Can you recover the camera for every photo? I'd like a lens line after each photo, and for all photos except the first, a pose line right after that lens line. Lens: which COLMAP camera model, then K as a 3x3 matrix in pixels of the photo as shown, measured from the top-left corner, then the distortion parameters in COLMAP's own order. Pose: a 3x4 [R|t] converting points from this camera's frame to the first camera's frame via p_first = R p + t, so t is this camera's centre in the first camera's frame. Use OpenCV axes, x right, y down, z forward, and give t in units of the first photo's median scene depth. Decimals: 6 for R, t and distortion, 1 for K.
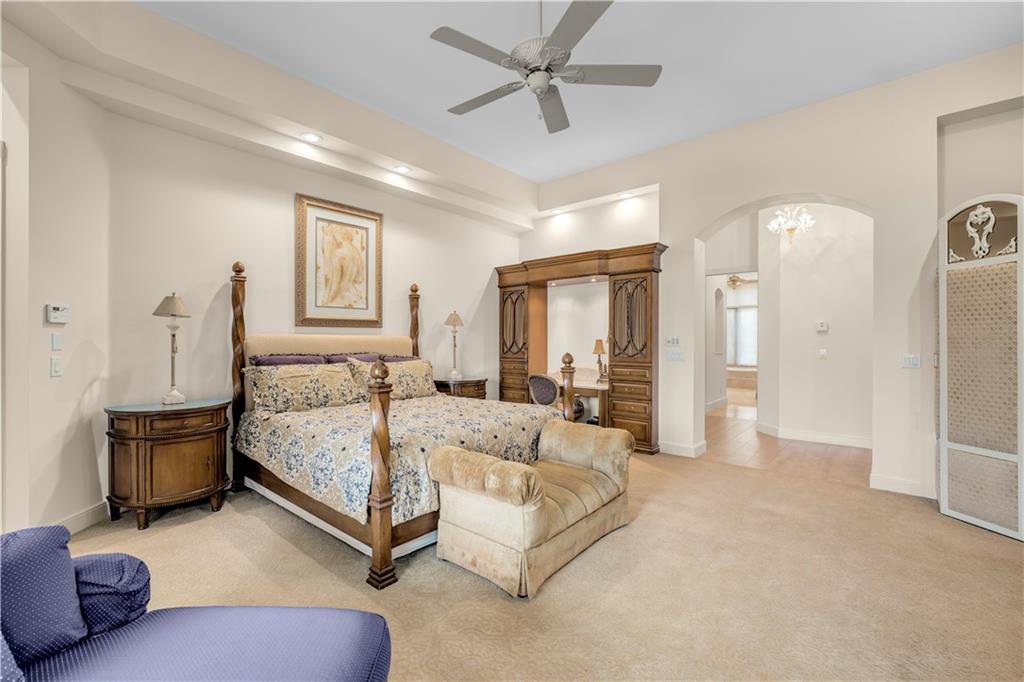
lens RADIAL K [[431.5, 0, 516.0], [0, 431.5, 338.4], [0, 0, 1]] dist [-0.007856, 0.000494]
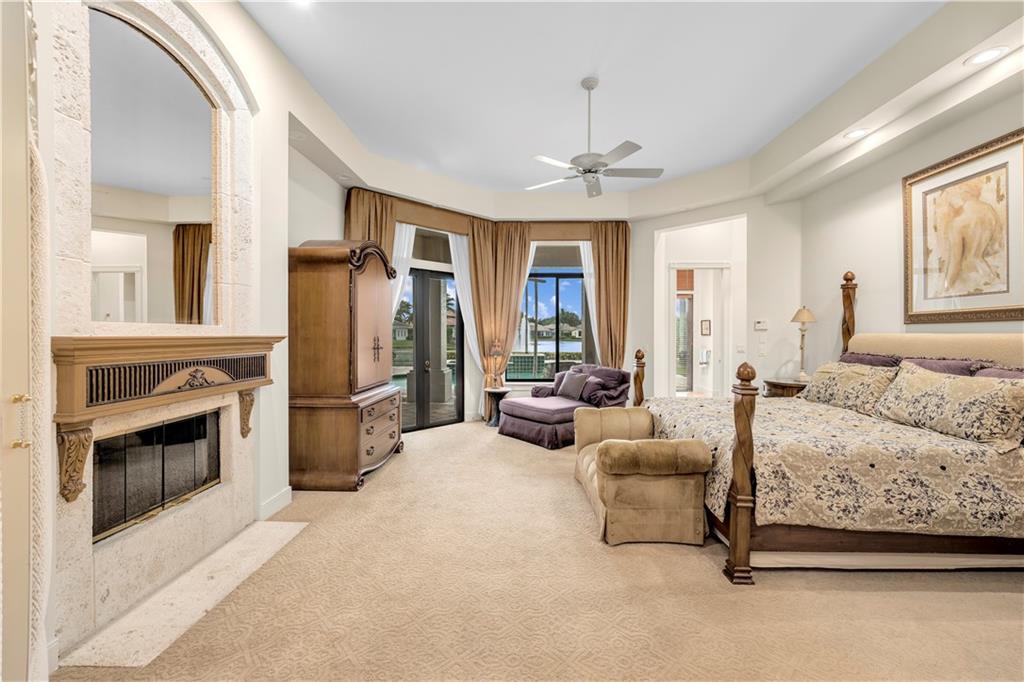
lens RADIAL K [[431.5, 0, 516.0], [0, 431.5, 338.4], [0, 0, 1]] dist [-0.007856, 0.000494]
pose [[-0.779089, 0.003228, -0.626905, 0.641565], [-0.000014, 0.999987, 0.005166, -0.002781], [0.626913, 0.004033, -0.779079, 1.097086]]
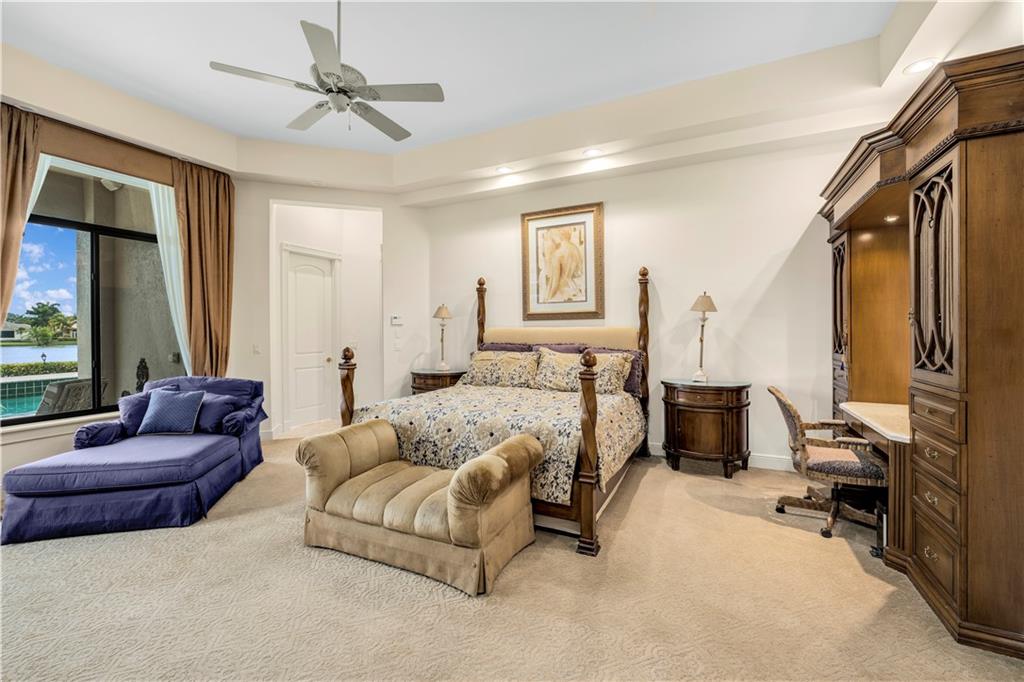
lens RADIAL K [[418.9, 0, 527.8], [0, 418.9, 331.9], [0, 0, 1]] dist [-0.018683, 0.000203]
pose [[0.264336, -0.001060, -0.964430, 0.612671], [0.012725, 0.999916, 0.002388, 0.001518], [0.964347, -0.012903, 0.264327, 0.636363]]
